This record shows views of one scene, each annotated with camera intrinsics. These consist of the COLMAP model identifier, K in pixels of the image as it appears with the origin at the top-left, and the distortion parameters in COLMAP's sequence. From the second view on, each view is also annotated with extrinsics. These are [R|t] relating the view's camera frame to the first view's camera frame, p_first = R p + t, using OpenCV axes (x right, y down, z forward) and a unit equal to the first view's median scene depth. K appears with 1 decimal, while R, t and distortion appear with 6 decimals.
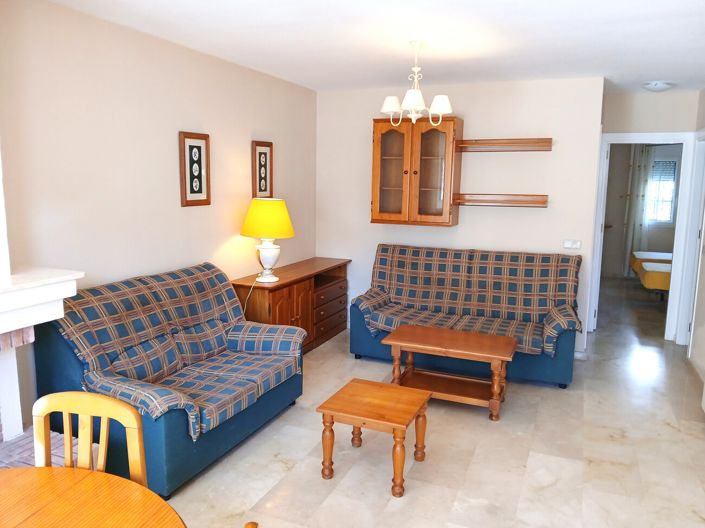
lens RADIAL K [[546.7, 0, 352.5], [0, 546.7, 264.0], [0, 0, 1]] dist [0.100770, -0.188706]
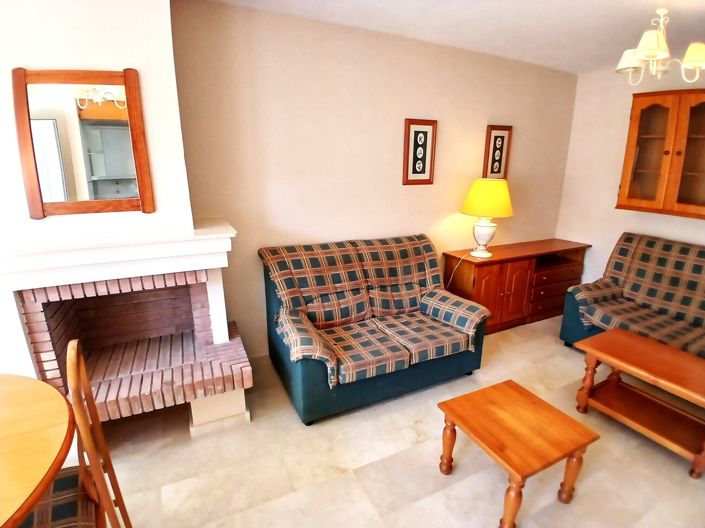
lens RADIAL K [[349.5, 0, 353.6], [0, 349.5, 269.8], [0, 0, 1]] dist [0.002665, -0.043943]
pose [[0.748120, 0.165496, -0.642594, 0.117990], [-0.091480, 0.984875, 0.147145, -0.023036], [0.657227, -0.051297, 0.751945, 0.331052]]
